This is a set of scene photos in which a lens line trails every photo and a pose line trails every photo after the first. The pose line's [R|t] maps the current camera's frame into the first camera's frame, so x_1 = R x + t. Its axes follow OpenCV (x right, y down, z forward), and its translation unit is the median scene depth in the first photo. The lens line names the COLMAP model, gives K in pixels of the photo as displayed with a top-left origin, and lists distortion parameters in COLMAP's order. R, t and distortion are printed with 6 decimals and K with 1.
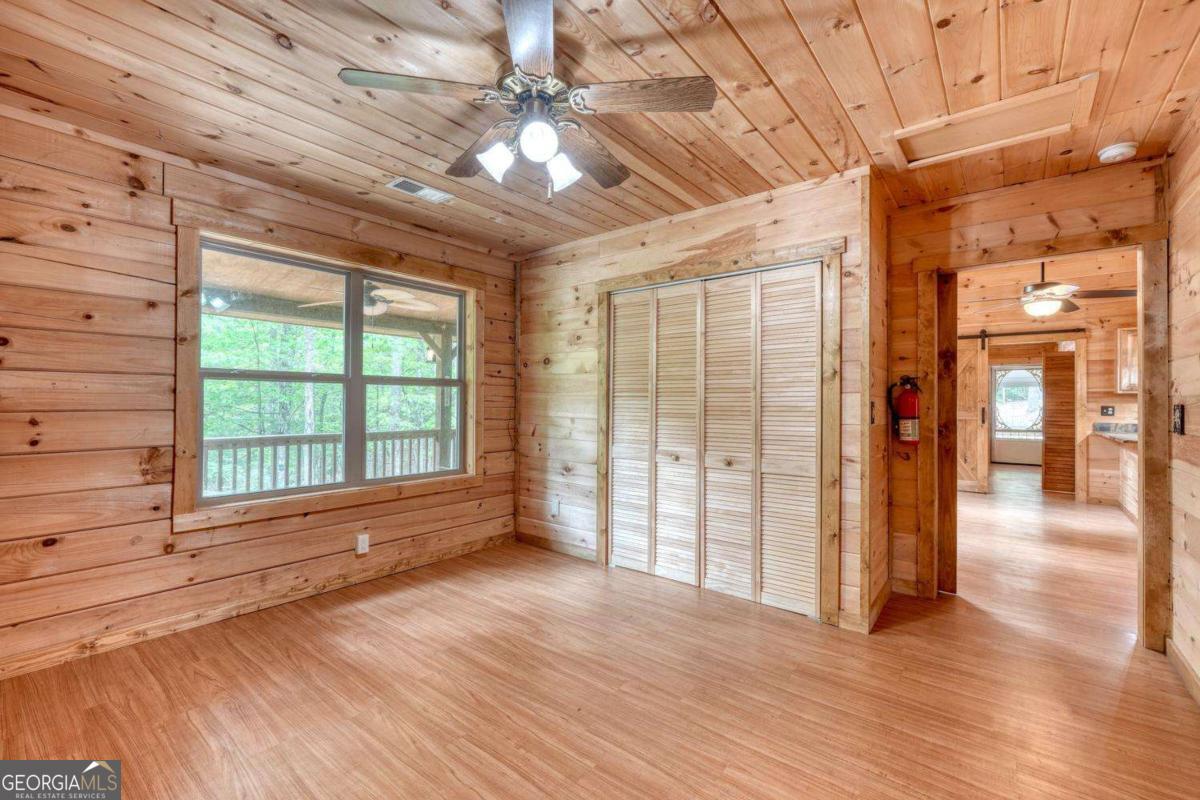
lens RADIAL K [[507.6, 0, 597.4], [0, 507.6, 397.9], [0, 0, 1]] dist [-0.006885, 0.003812]
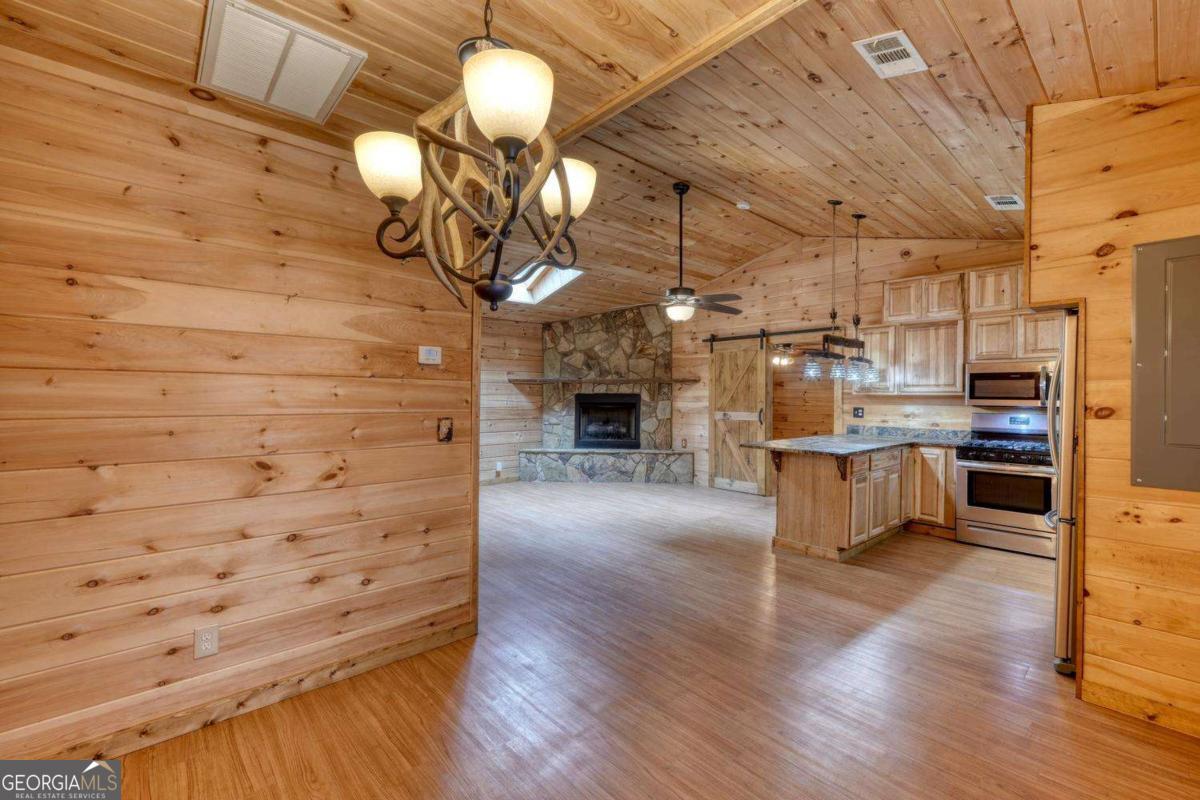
lens RADIAL K [[507.6, 0, 597.3], [0, 507.6, 398.6], [0, 0, 1]] dist [-0.006885, 0.003812]
pose [[0.988040, -0.001956, -0.154183, 1.144401], [0.003795, 0.999925, 0.011634, -0.024089], [0.154148, -0.012080, 0.987974, -0.037955]]
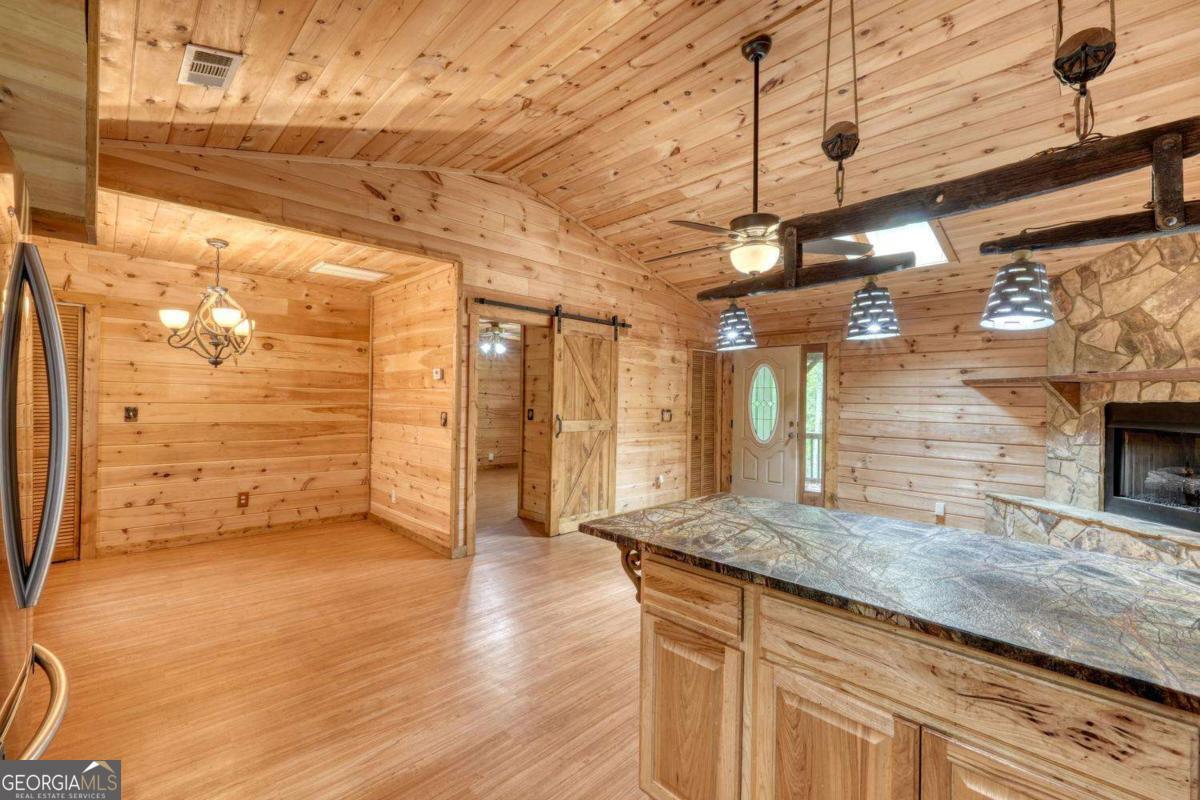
lens RADIAL K [[507.6, 0, 594.9], [0, 507.6, 398.5], [0, 0, 1]] dist [-0.006885, 0.003812]
pose [[-0.117250, -0.014239, -0.993000, 1.957537], [-0.008827, 0.999873, -0.013296, -0.004677], [0.993063, 0.007206, -0.117360, 1.160863]]
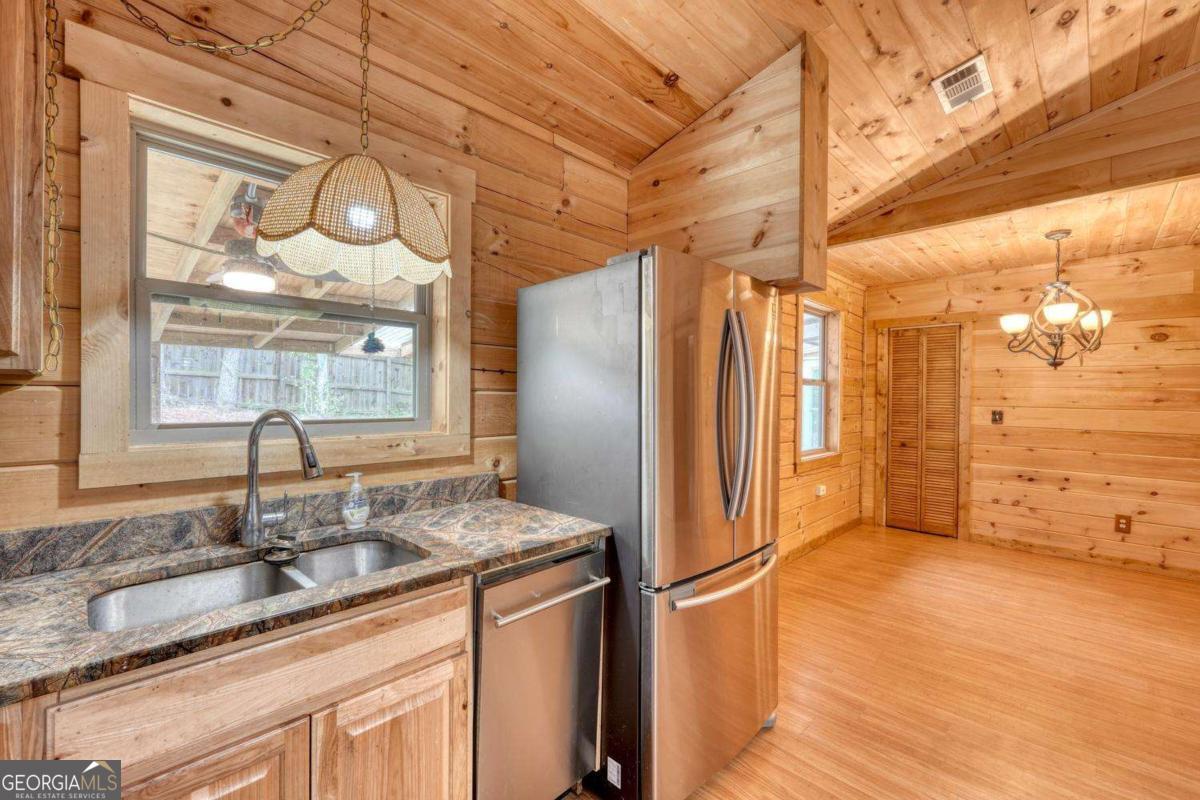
lens RADIAL K [[507.6, 0, 594.9], [0, 507.6, 396.3], [0, 0, 1]] dist [-0.006885, 0.003812]
pose [[-0.995319, -0.017746, 0.094998, 1.800648], [-0.018220, 0.999825, -0.004124, -0.003209], [-0.094908, -0.005836, -0.995469, 1.307616]]
